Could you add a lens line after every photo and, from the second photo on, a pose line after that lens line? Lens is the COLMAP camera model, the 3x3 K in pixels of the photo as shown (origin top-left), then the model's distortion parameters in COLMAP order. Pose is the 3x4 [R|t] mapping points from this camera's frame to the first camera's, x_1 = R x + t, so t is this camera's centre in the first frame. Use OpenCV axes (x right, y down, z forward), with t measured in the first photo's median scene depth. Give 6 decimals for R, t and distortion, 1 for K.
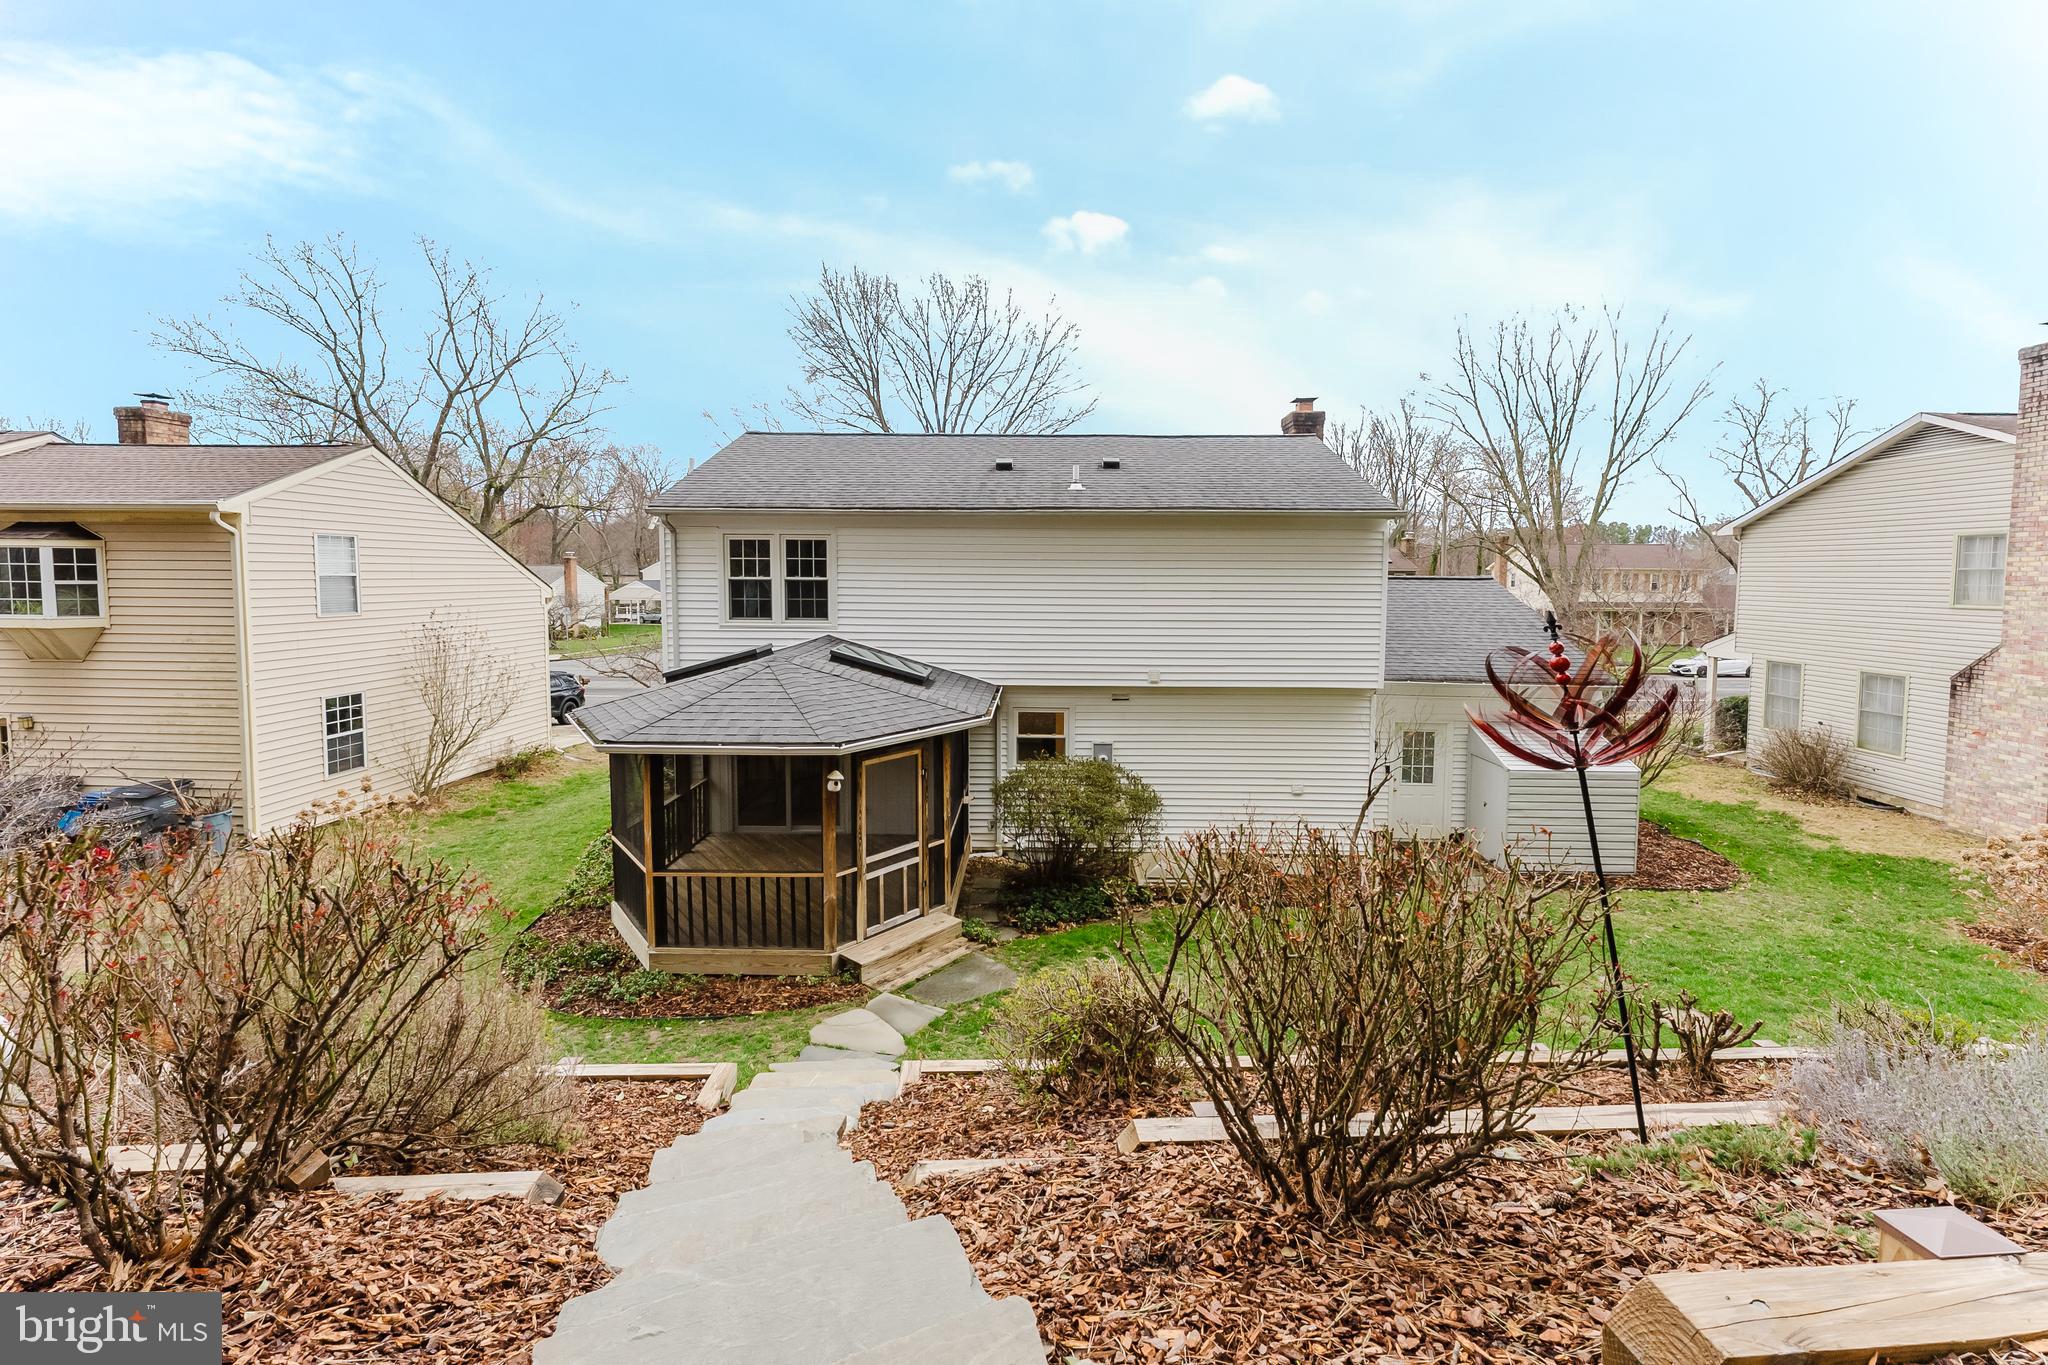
lens RADIAL K [[819.6, 0, 1133.1], [0, 819.6, 714.5], [0, 0, 1]] dist [-0.007876, 0.000706]
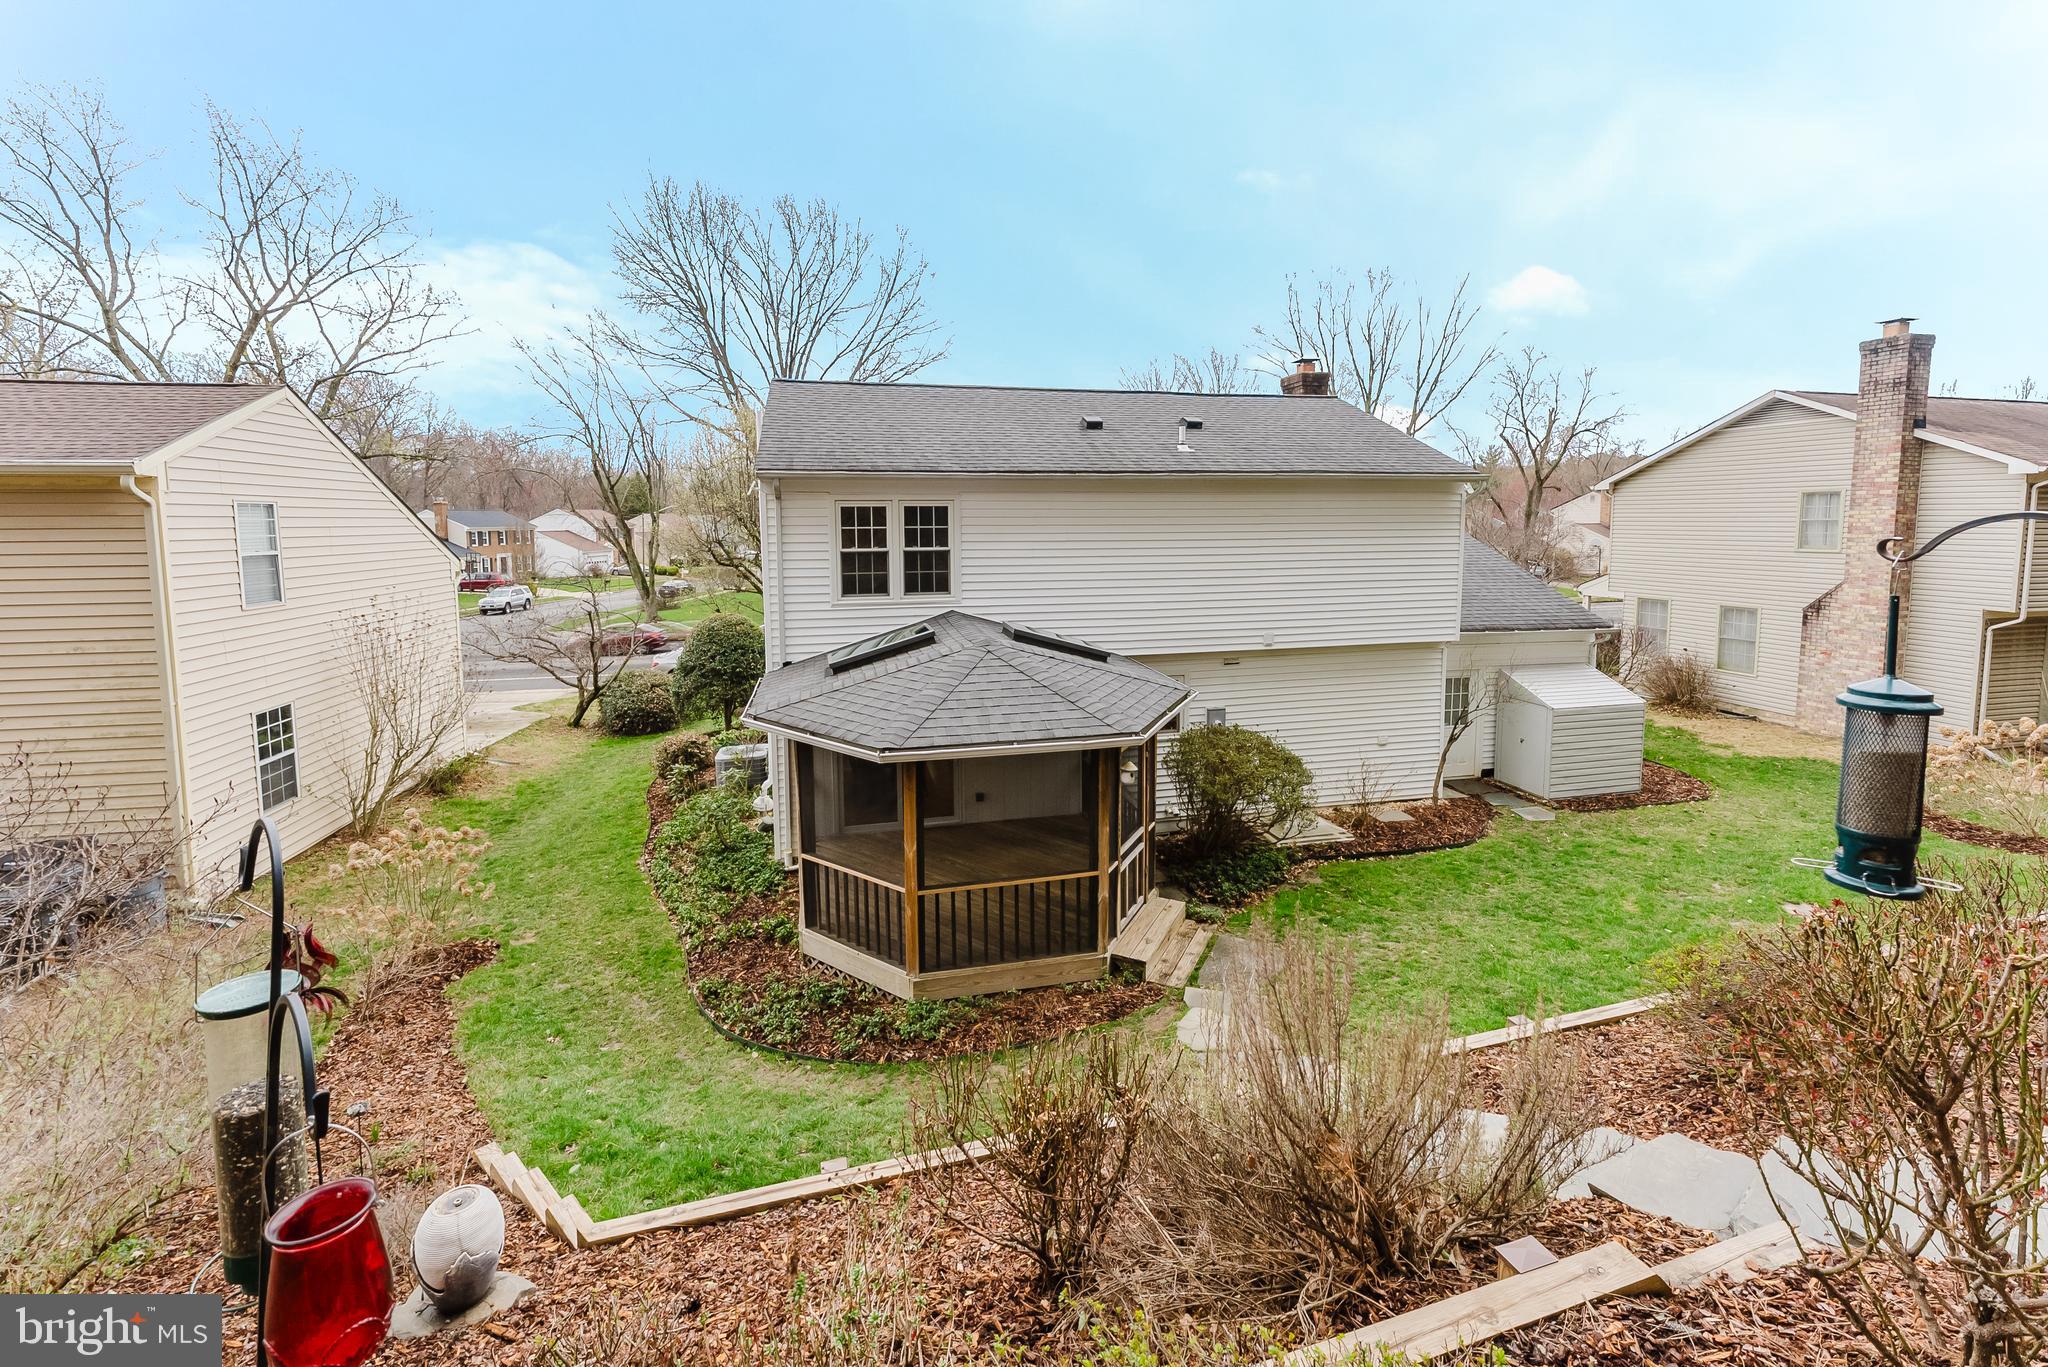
lens RADIAL K [[819.6, 0, 1026.2], [0, 819.6, 679.8], [0, 0, 1]] dist [-0.007876, 0.000706]
pose [[0.972025, -0.056549, 0.227970, -0.494859], [0.050628, 0.998213, 0.031742, -0.043301], [-0.229358, -0.019312, 0.973151, 0.084315]]
